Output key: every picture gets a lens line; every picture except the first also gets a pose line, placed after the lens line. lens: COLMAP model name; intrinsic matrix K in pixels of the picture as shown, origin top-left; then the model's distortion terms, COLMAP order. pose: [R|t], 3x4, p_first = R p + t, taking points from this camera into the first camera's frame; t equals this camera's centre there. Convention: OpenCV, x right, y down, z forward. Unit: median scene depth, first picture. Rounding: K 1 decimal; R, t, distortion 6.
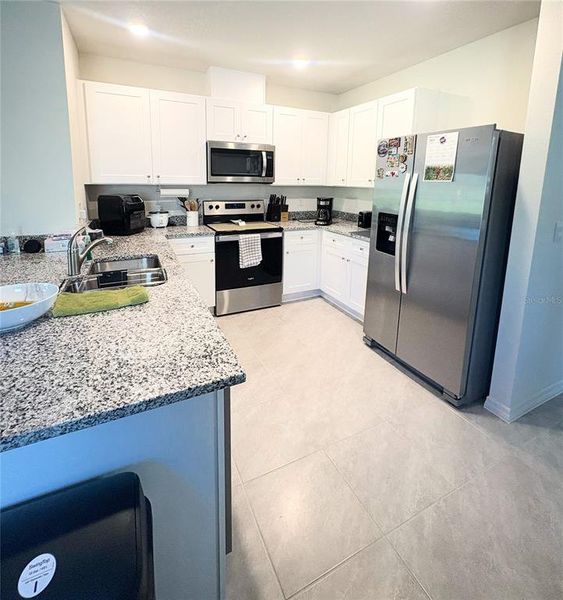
lens RADIAL K [[305.7, 0, 282.7], [0, 305.7, 225.4], [0, 0, 1]] dist [0.013951, 0.000016]
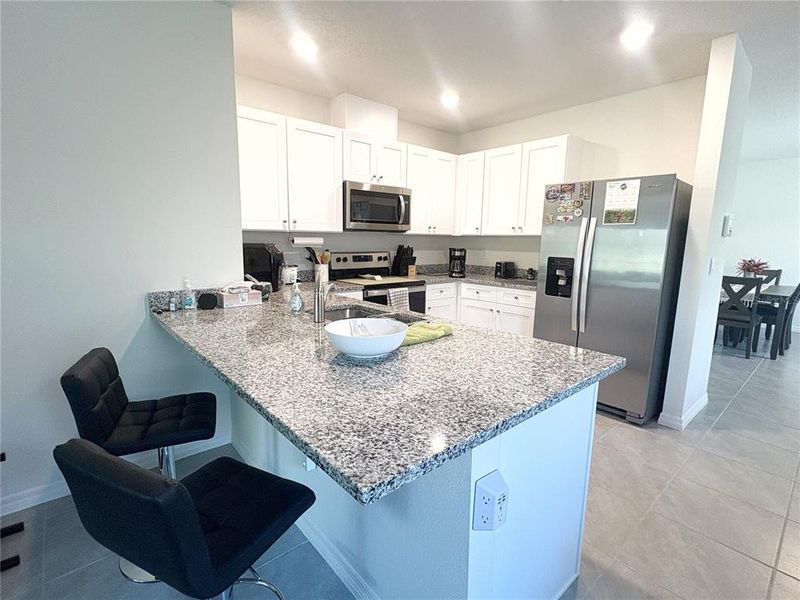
lens RADIAL K [[383.4, 0, 399.6], [0, 383.4, 302.5], [0, 0, 1]] dist [0.004817, 0.000246]
pose [[0.967859, -0.044174, 0.247582, -0.369411], [0.039201, 0.998919, 0.024982, 0.042464], [-0.248418, -0.014473, 0.968545, -0.081556]]
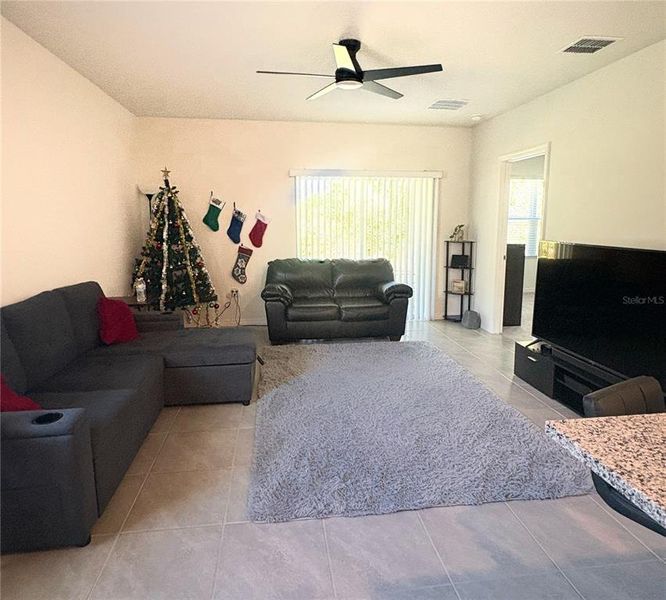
lens RADIAL K [[460.4, 0, 333.7], [0, 460.4, 302.6], [0, 0, 1]] dist [-0.001346, -0.000599]
pose [[-0.317262, 0.153240, -0.935875, 2.475769], [-0.143598, 0.967717, 0.207133, -0.215723], [0.937403, 0.200105, -0.285015, 0.830308]]
